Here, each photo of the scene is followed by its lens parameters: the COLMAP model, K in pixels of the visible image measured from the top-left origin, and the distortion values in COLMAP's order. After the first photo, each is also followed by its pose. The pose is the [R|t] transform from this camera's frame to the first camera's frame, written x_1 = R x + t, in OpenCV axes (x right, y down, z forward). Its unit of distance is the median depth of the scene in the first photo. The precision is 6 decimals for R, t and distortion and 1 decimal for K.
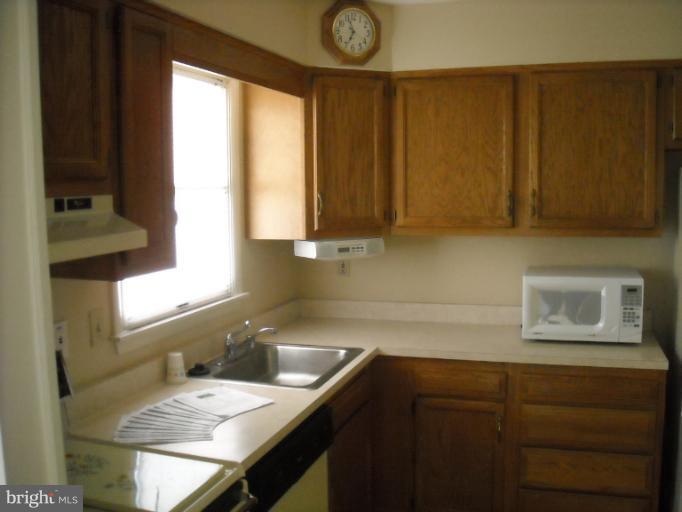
lens RADIAL K [[690.2, 0, 341.0], [0, 690.2, 256.0], [0, 0, 1]] dist [-0.126056, 0.009378]
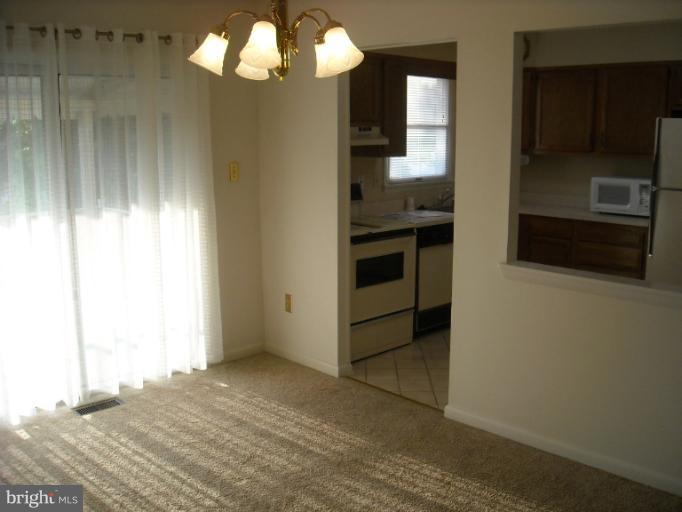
lens RADIAL K [[690.2, 0, 341.0], [0, 690.2, 256.0], [0, 0, 1]] dist [-0.126056, 0.009378]
pose [[0.881714, 0.100079, -0.461047, 0.610845], [-0.062882, 0.993452, 0.095392, 0.124519], [0.467575, -0.055117, 0.882233, -1.111490]]
